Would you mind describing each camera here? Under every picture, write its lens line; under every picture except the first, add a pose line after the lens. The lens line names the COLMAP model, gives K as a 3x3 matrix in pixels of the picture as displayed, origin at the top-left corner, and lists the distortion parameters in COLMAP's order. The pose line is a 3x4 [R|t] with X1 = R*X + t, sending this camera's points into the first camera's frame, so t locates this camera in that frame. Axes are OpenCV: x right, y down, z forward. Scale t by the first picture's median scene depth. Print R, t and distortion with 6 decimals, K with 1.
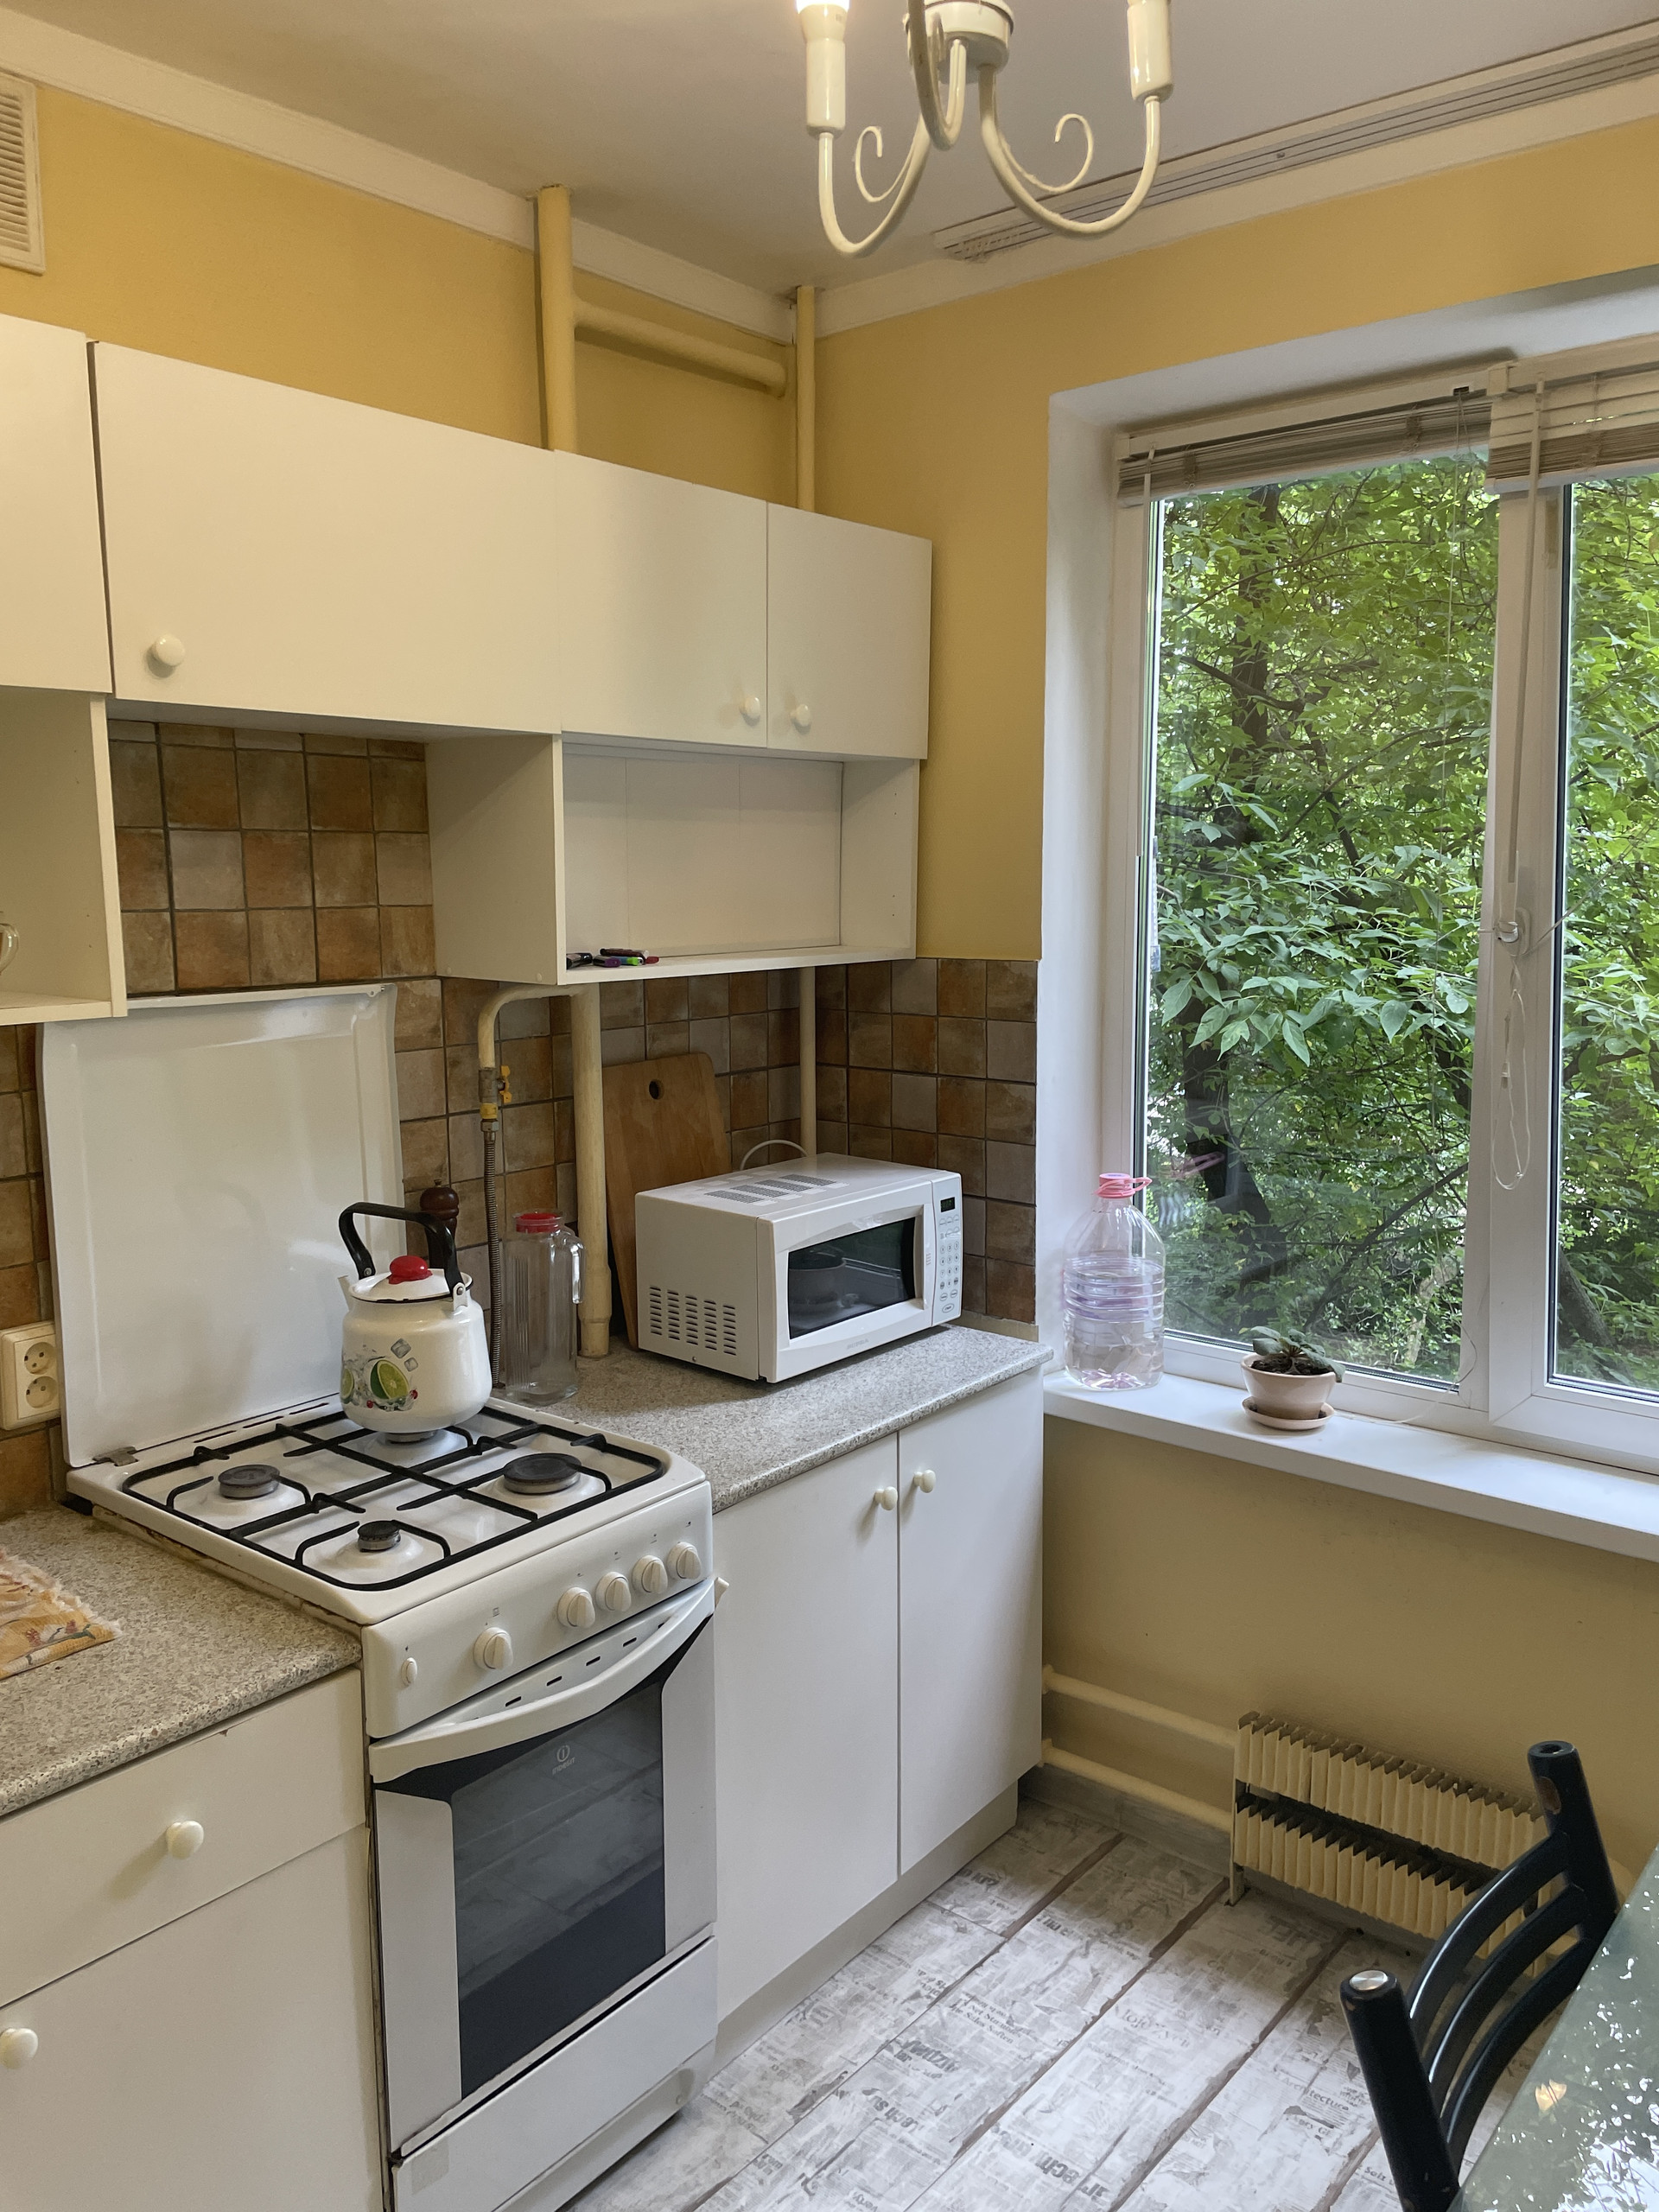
lens RADIAL K [[1688.2, 0, 809.7], [0, 1688.2, 1093.5], [0, 0, 1]] dist [0.098969, -0.132662]
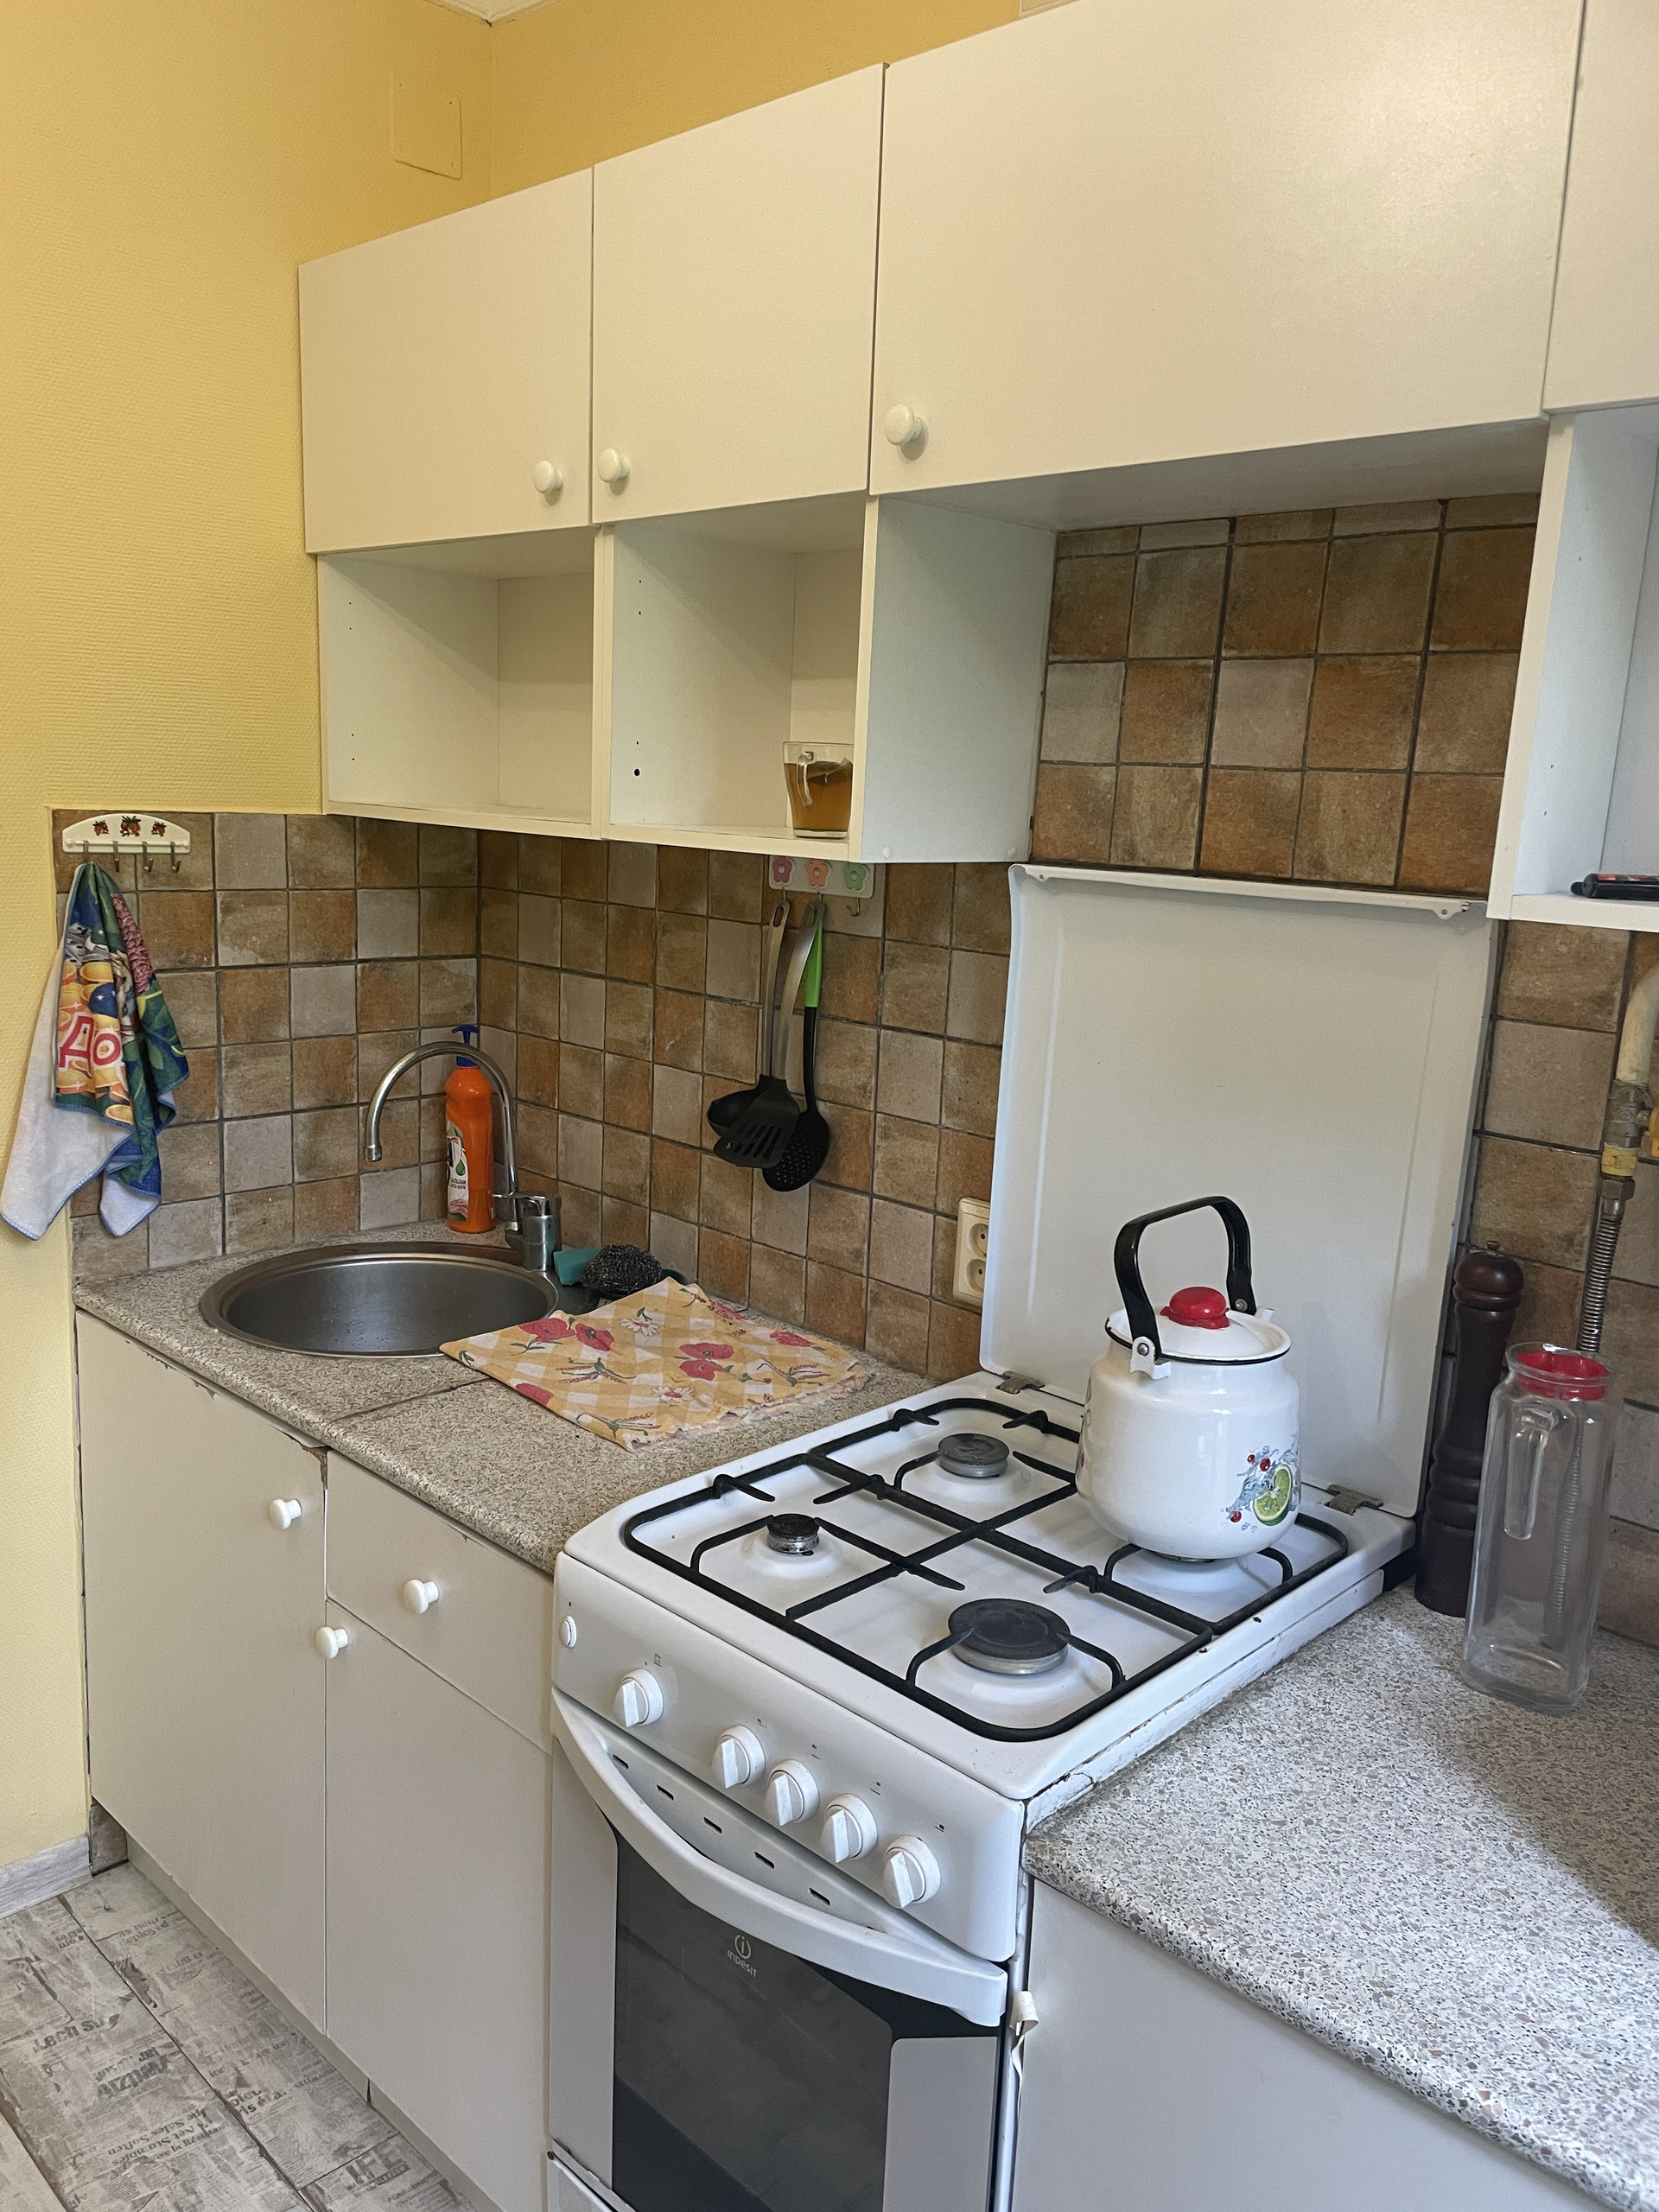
lens RADIAL K [[1688.2, 0, 809.7], [0, 1688.2, 1093.5], [0, 0, 1]] dist [0.098969, -0.132662]
pose [[-0.079273, 0.196325, -0.977329, 0.425174], [-0.169321, 0.963516, 0.207284, -0.093564], [0.982368, 0.181914, -0.043139, 0.883155]]
